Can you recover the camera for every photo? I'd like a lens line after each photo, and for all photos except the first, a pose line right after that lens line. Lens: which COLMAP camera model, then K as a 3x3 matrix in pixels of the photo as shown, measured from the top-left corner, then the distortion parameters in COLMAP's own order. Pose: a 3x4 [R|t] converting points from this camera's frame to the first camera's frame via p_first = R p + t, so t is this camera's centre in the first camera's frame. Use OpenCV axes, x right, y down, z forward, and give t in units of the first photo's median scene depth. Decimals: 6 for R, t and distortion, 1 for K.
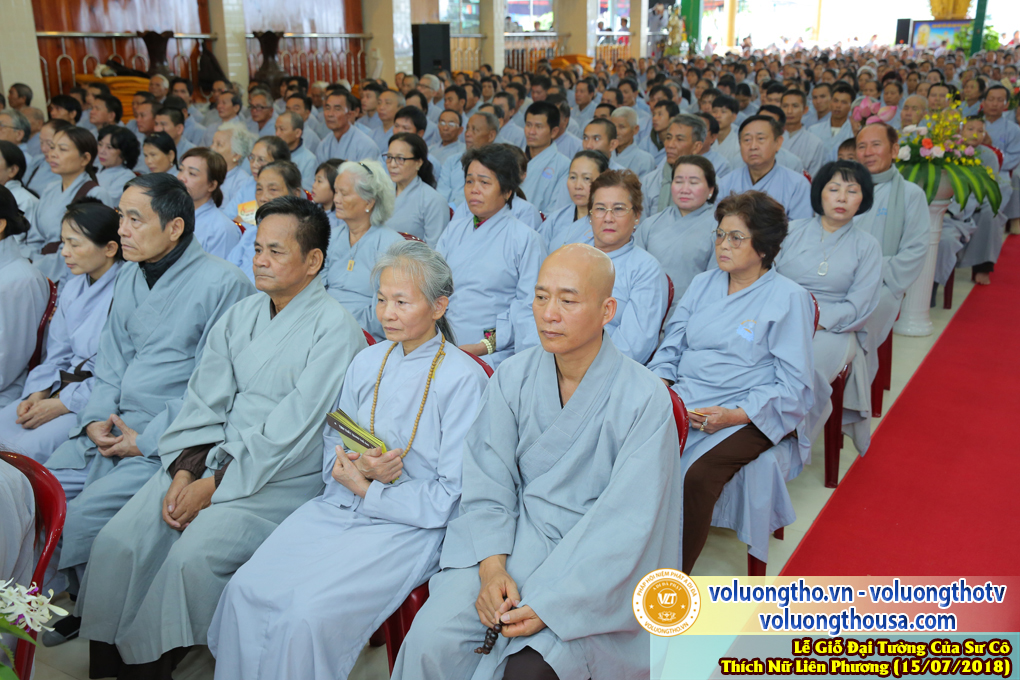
lens RADIAL K [[996.0, 0, 509.6], [0, 996.0, 338.2], [0, 0, 1]] dist [0.017911, 0.000000]
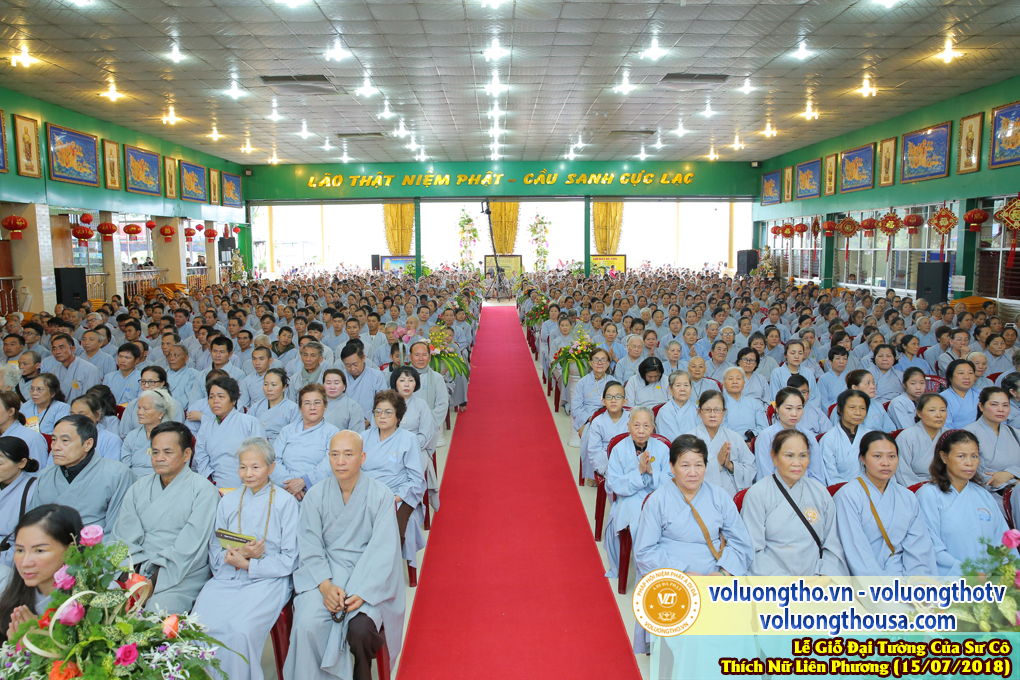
lens RADIAL K [[716.8, 0, 506.7], [0, 716.8, 344.8], [0, 0, 1]] dist [-0.059460, 0.029295]
pose [[0.843607, -0.061435, 0.533436, -0.367147], [0.145476, 0.982429, -0.116919, -0.031902], [-0.516880, 0.176235, 0.837721, -0.433185]]
